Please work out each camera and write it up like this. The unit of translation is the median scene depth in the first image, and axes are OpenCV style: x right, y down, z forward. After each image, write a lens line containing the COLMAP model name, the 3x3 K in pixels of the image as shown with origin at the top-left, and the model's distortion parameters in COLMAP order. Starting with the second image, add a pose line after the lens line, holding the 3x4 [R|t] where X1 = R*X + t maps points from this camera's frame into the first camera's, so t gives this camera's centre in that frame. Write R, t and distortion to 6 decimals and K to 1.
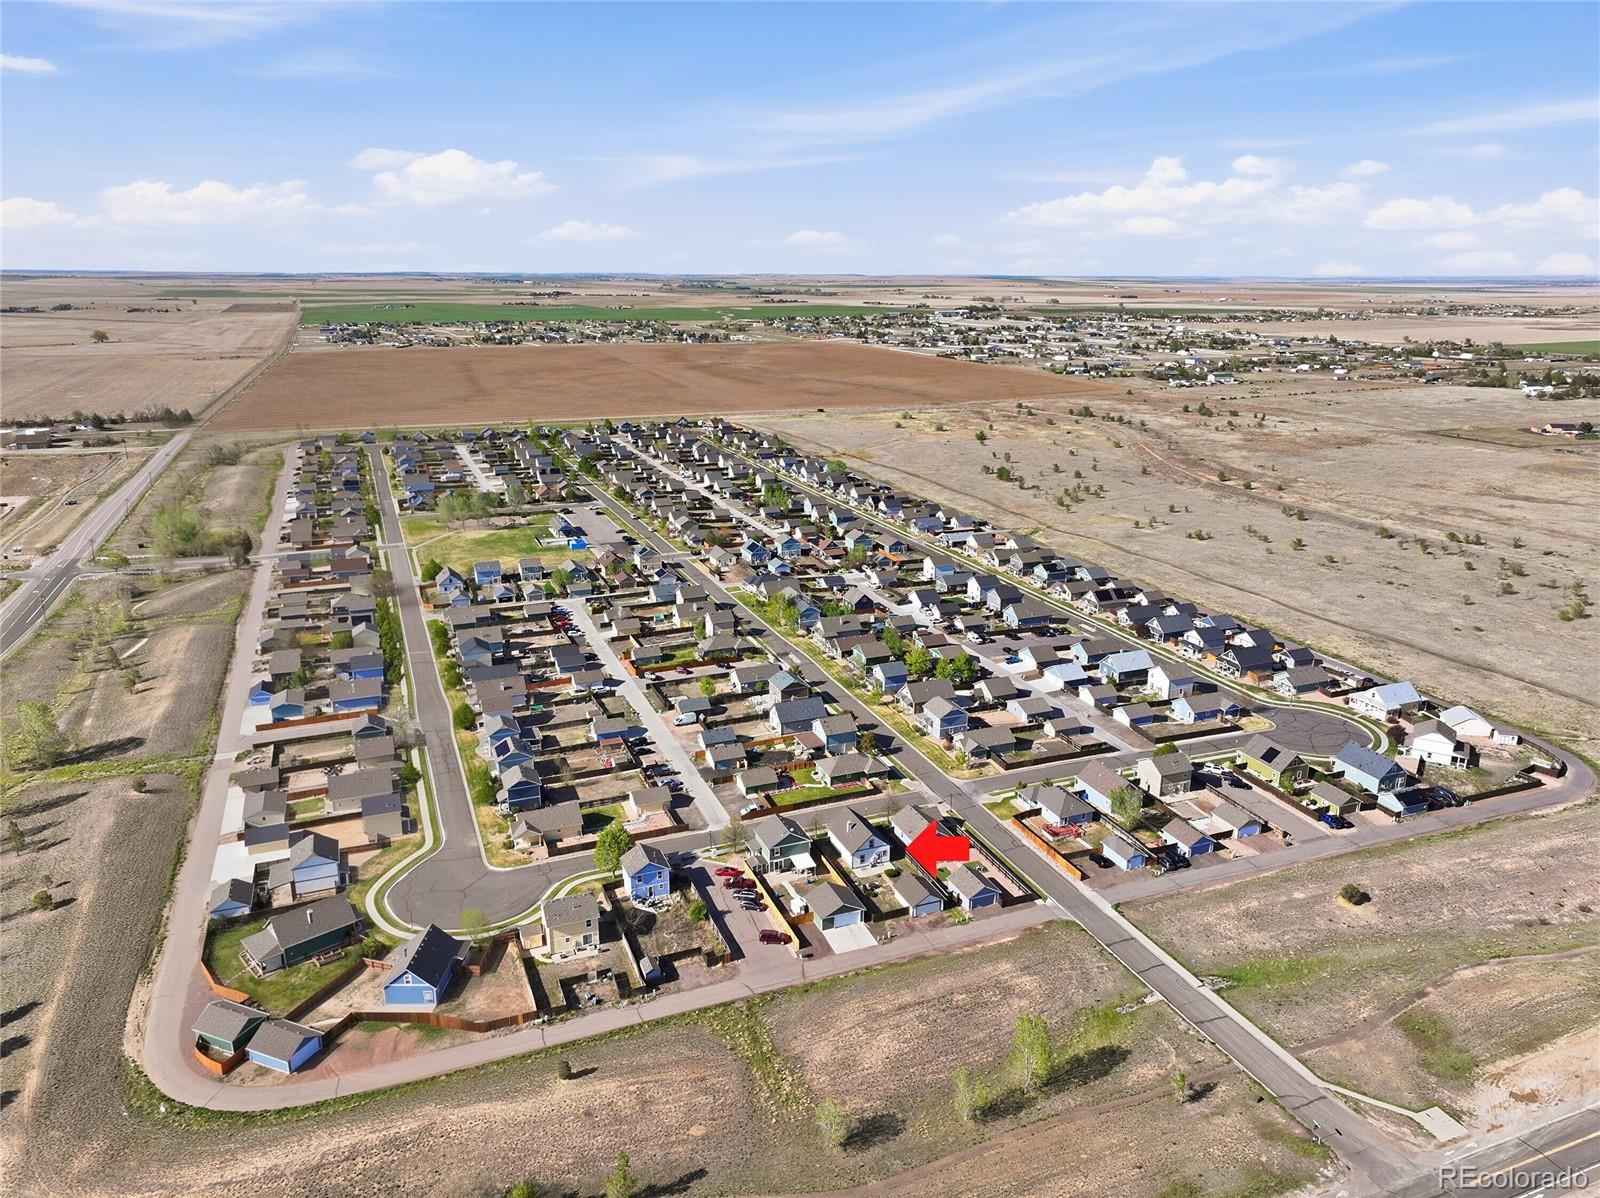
lens RADIAL K [[1123.0, 0, 804.5], [0, 1123.0, 602.9], [0, 0, 1]] dist [-0.005390, 0.016703]
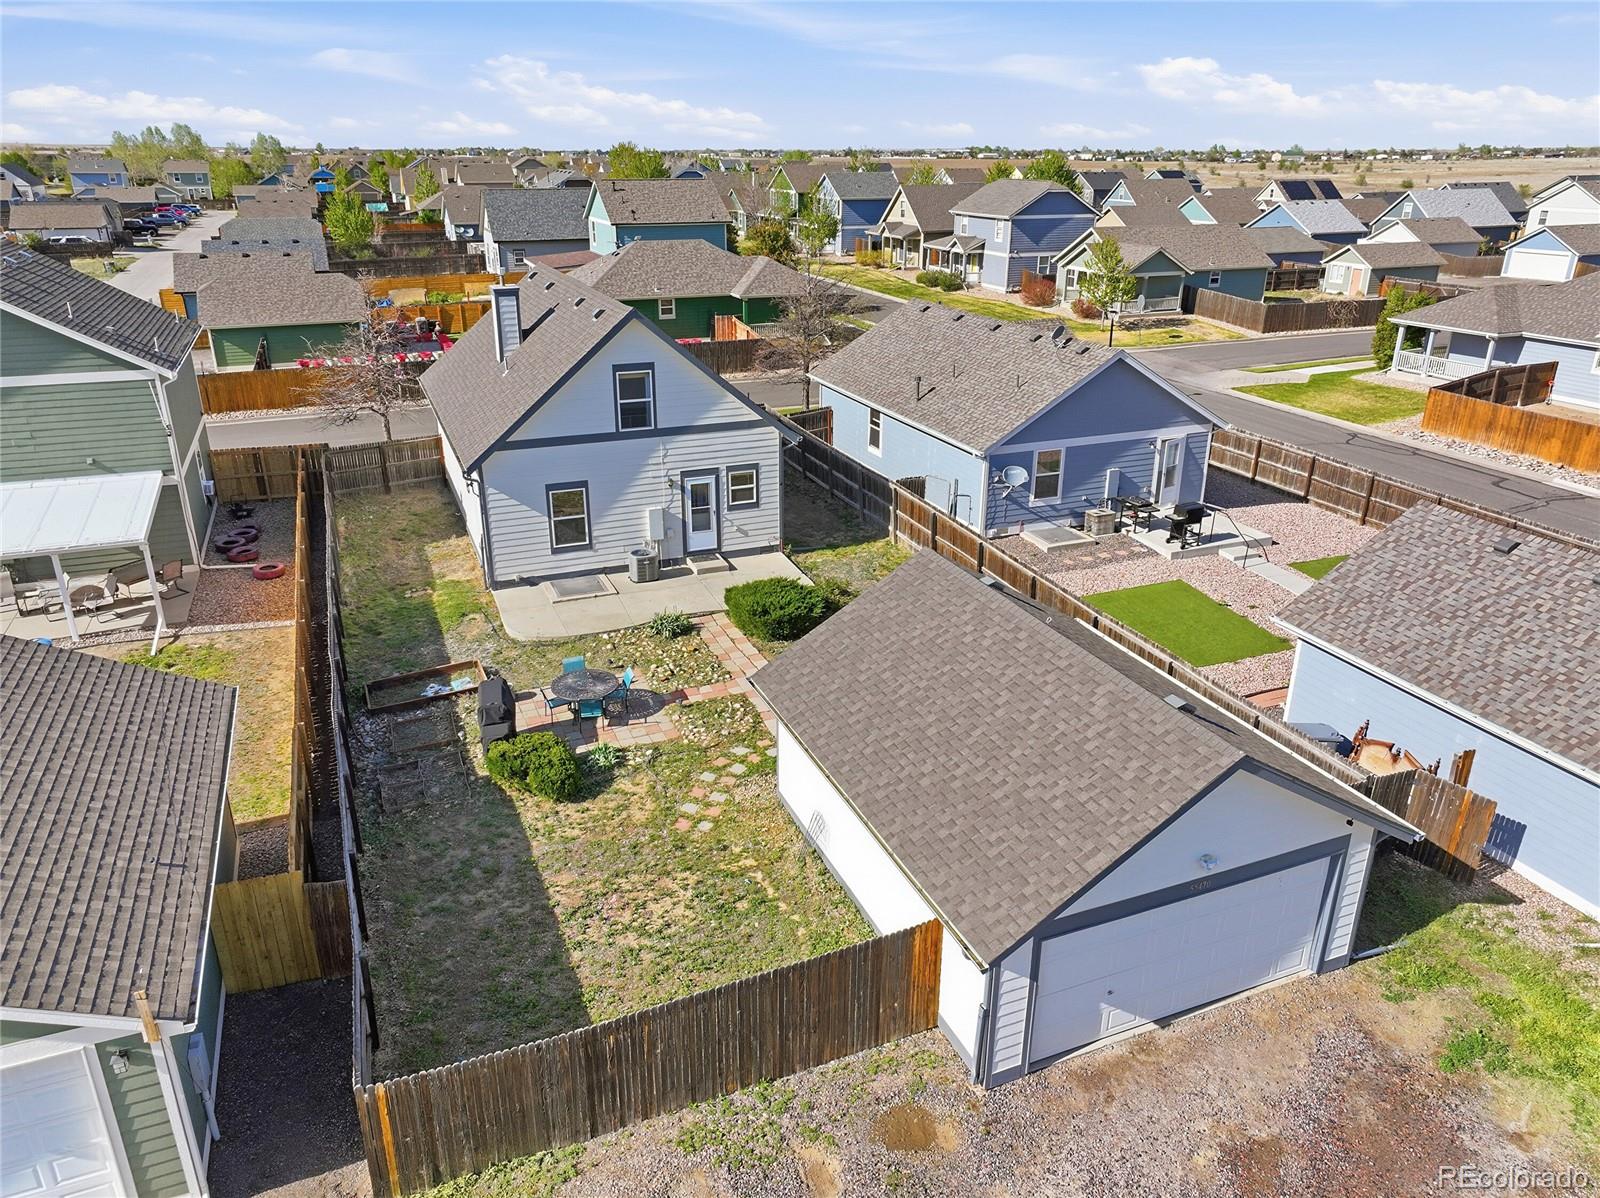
lens RADIAL K [[1123.0, 0, 804.5], [0, 1123.0, 602.9], [0, 0, 1]] dist [-0.005390, 0.016703]
pose [[0.999972, -0.004595, 0.005923, 0.057827], [0.004041, 0.995898, 0.090394, 0.165758], [-0.006314, -0.090368, 0.995888, 0.633562]]
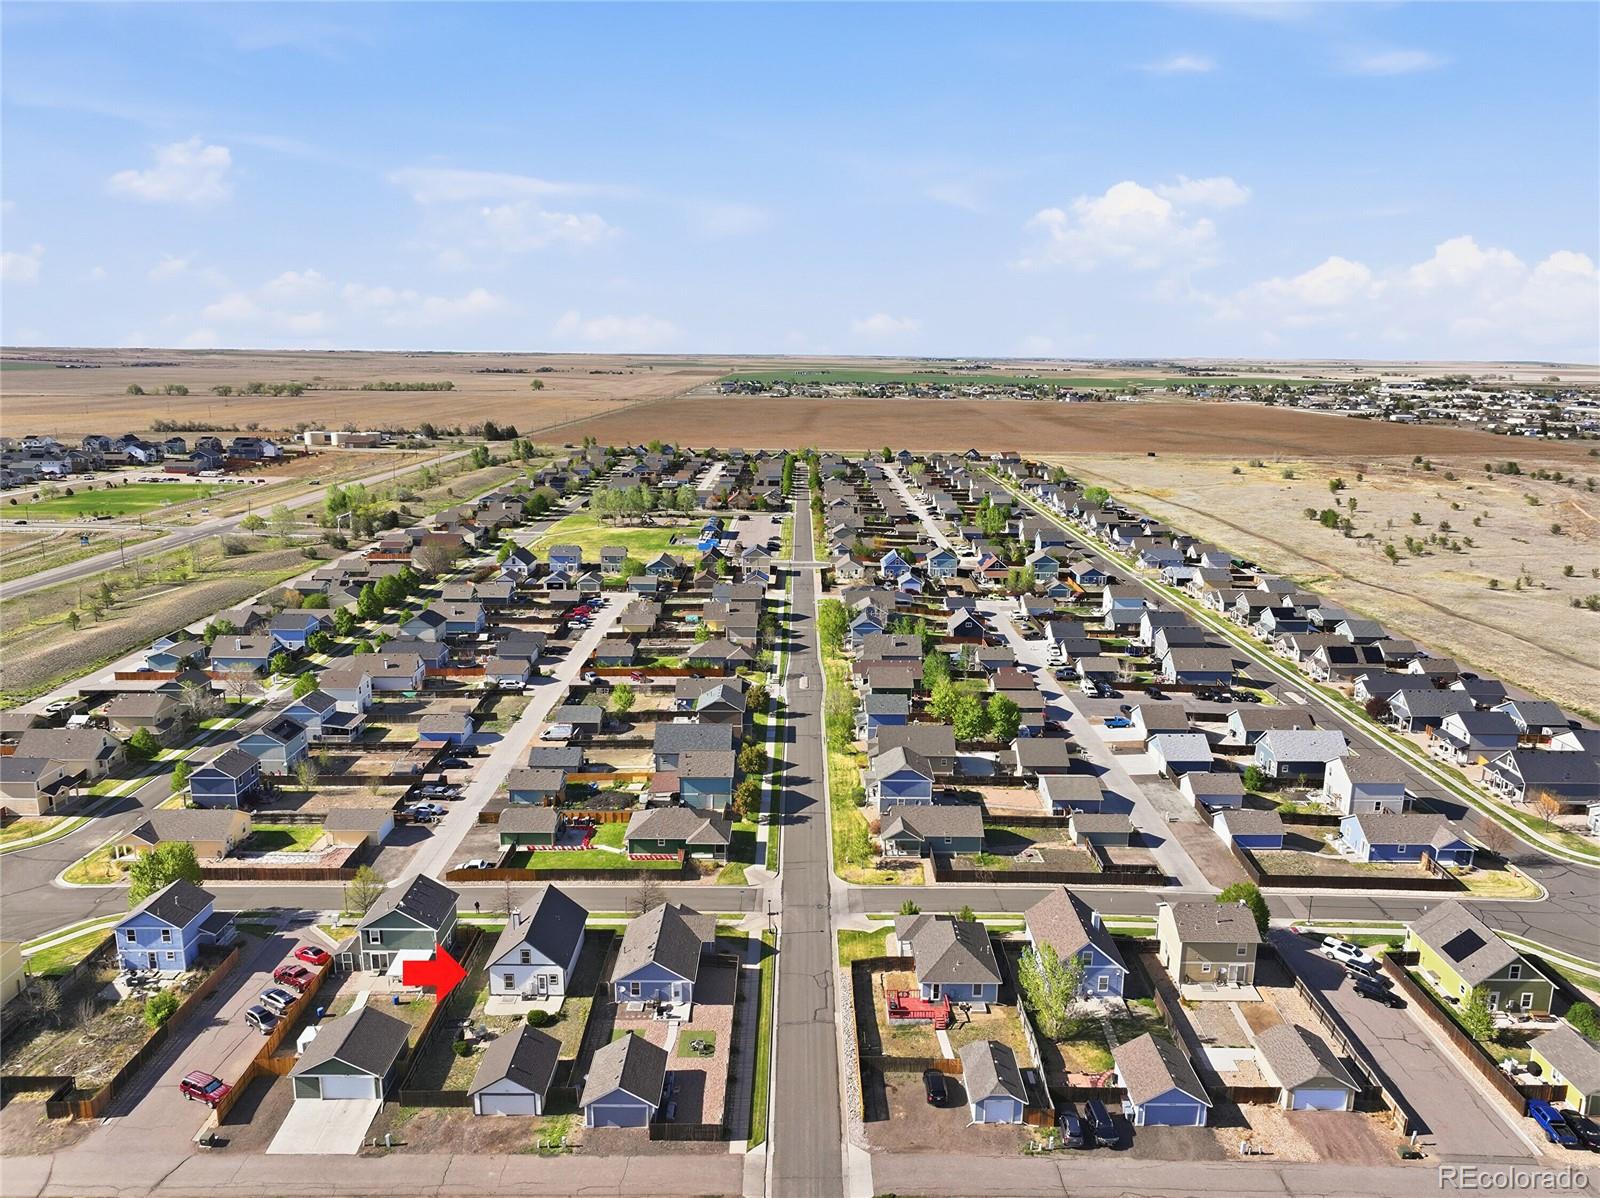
lens RADIAL K [[1123.0, 0, 804.5], [0, 1123.0, 602.9], [0, 0, 1]] dist [-0.005390, 0.016703]
pose [[0.927680, 0.086303, -0.363265, 0.272837], [-0.112218, 0.992384, -0.050807, 0.039739], [0.356114, 0.087898, 0.930299, 0.379758]]
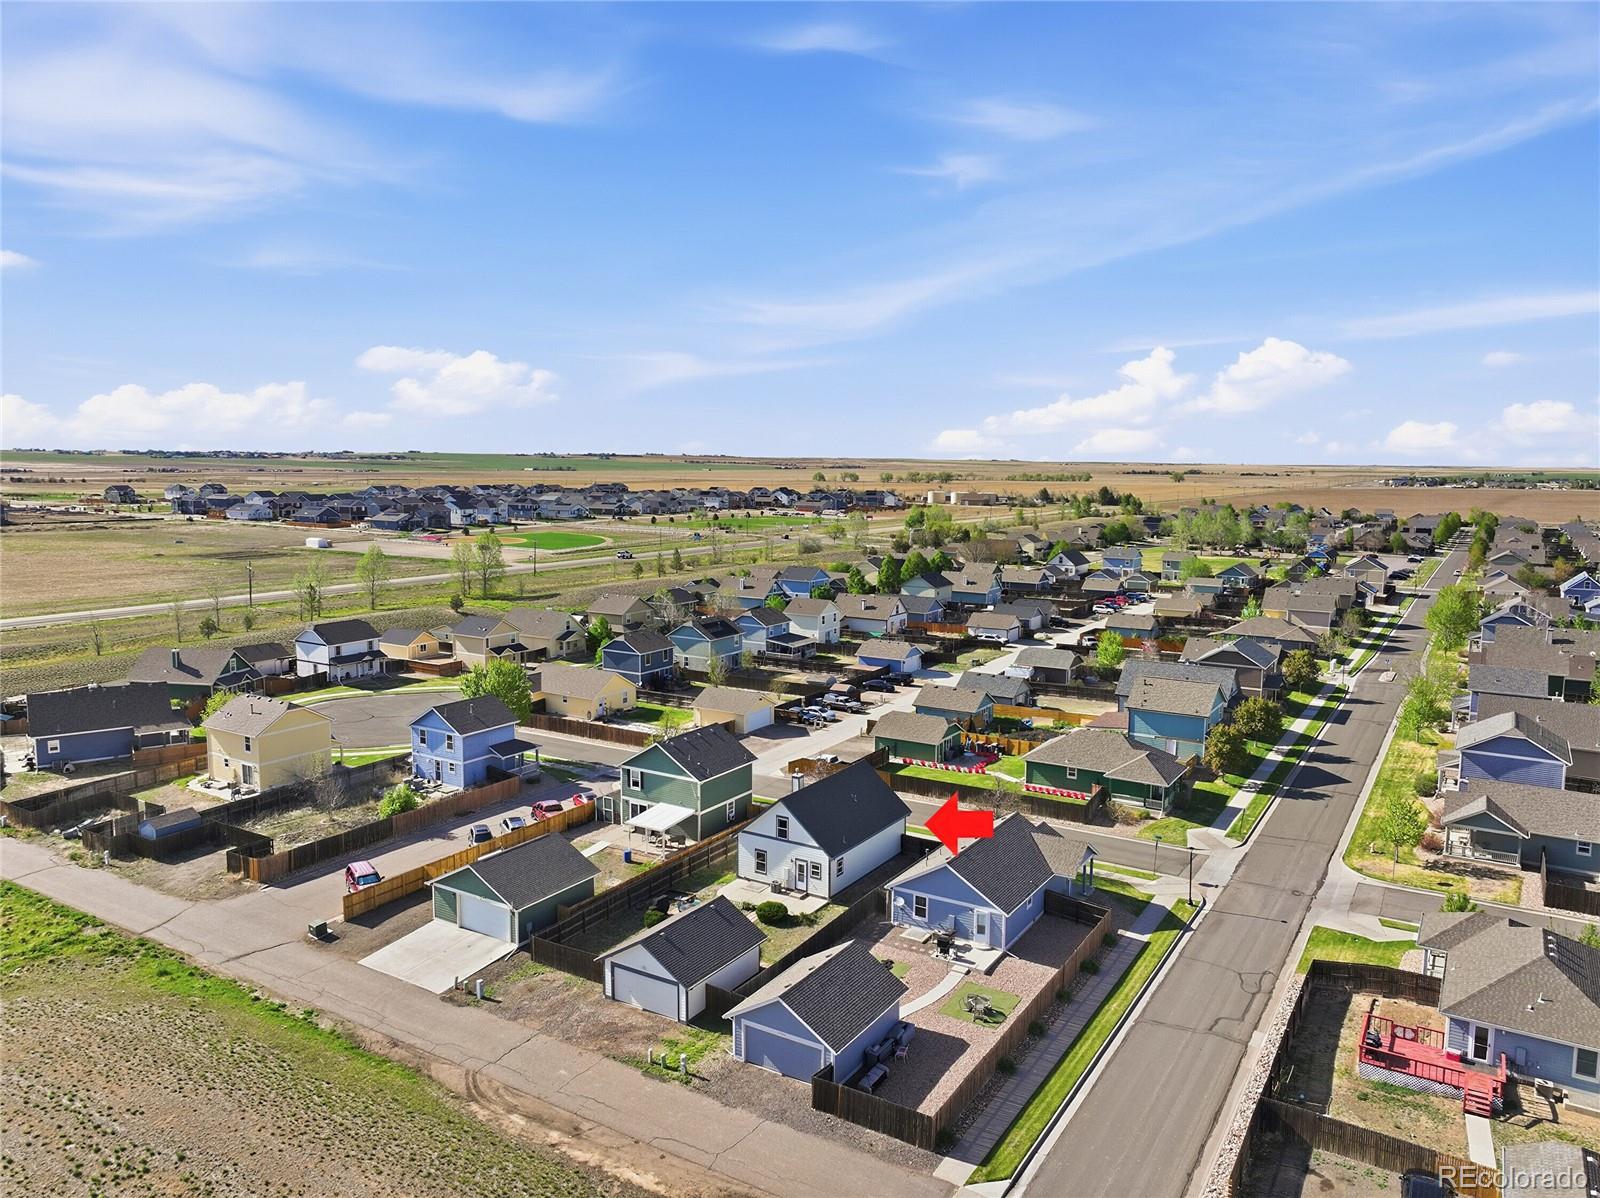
lens RADIAL K [[1123.0, 0, 804.5], [0, 1123.0, 602.9], [0, 0, 1]] dist [-0.005390, 0.016703]
pose [[0.587462, 0.103023, -0.802667, 0.262279], [-0.237297, 0.970193, -0.049149, 0.115658], [0.773678, 0.219344, 0.594399, 0.559799]]
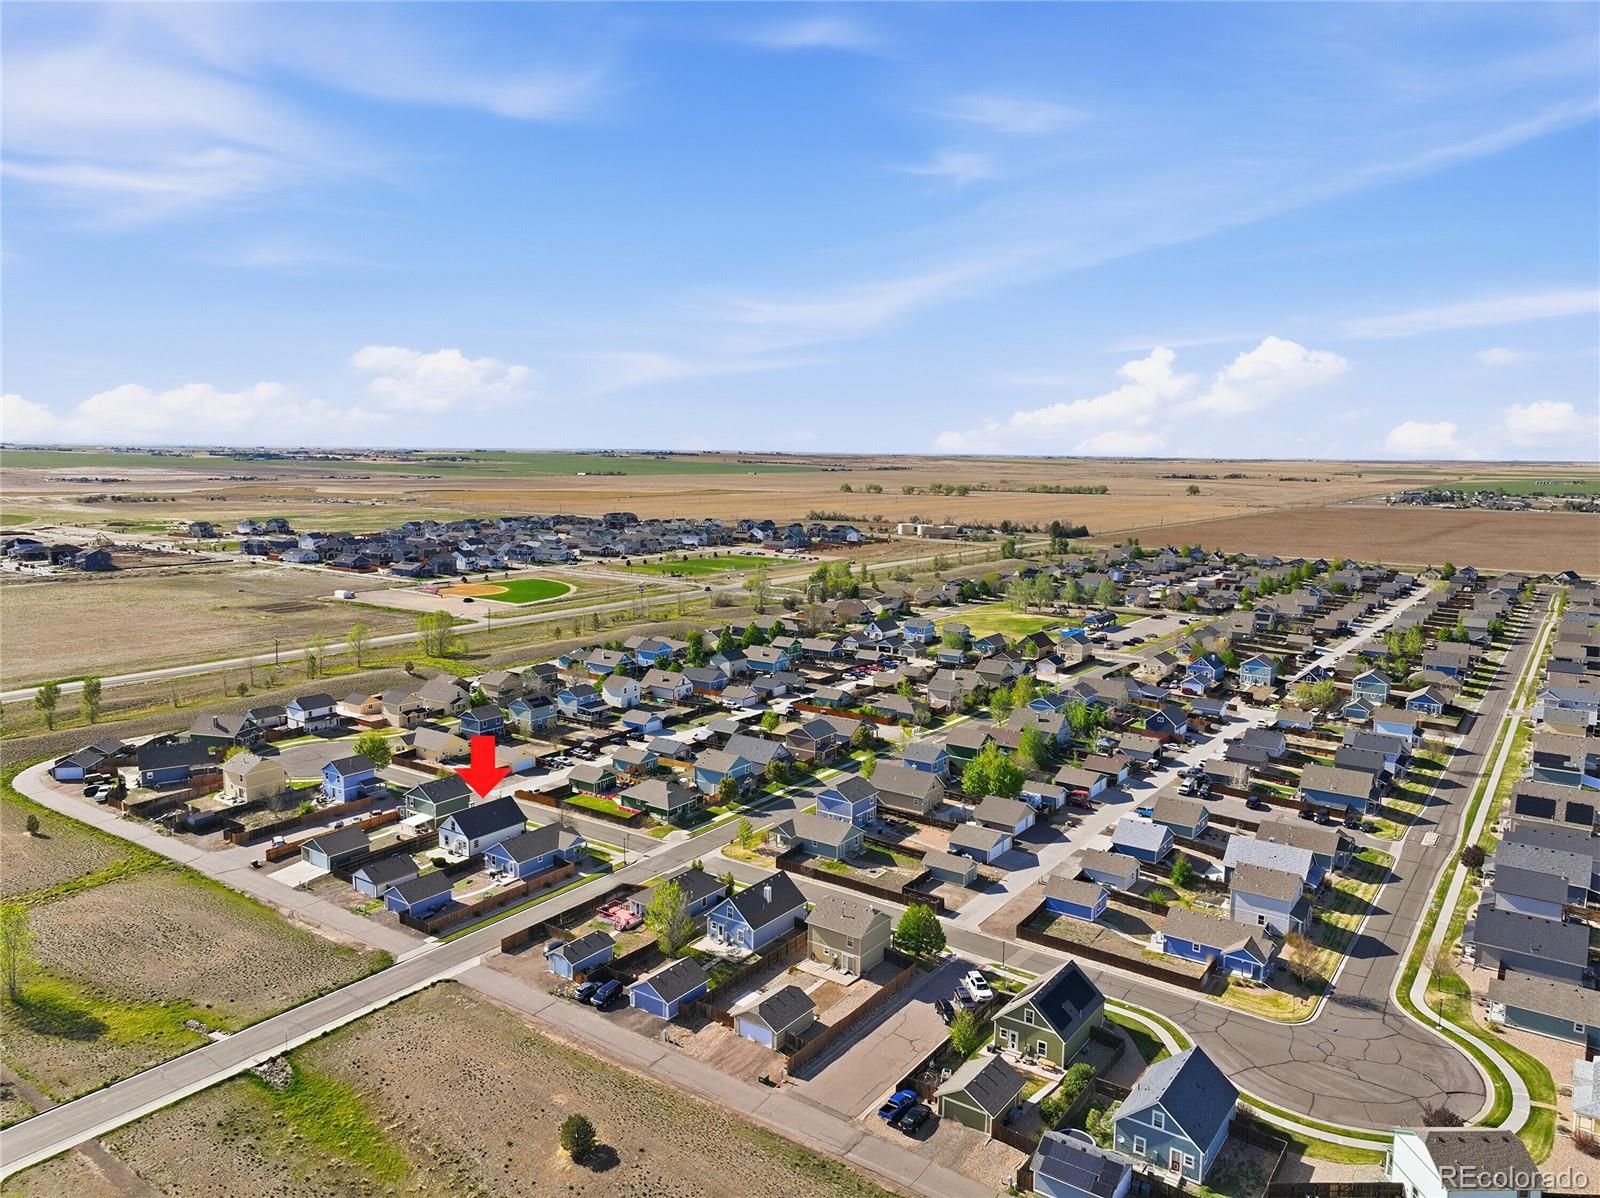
lens RADIAL K [[1121.1, 0, 792.3], [0, 1121.1, 620.0], [0, 0, 1]] dist [0.006202, 0.004319]
pose [[0.530184, 0.127839, -0.838190, 0.663938], [-0.250066, 0.968172, -0.010512, 0.002453], [0.810168, 0.215176, 0.545278, 0.515090]]
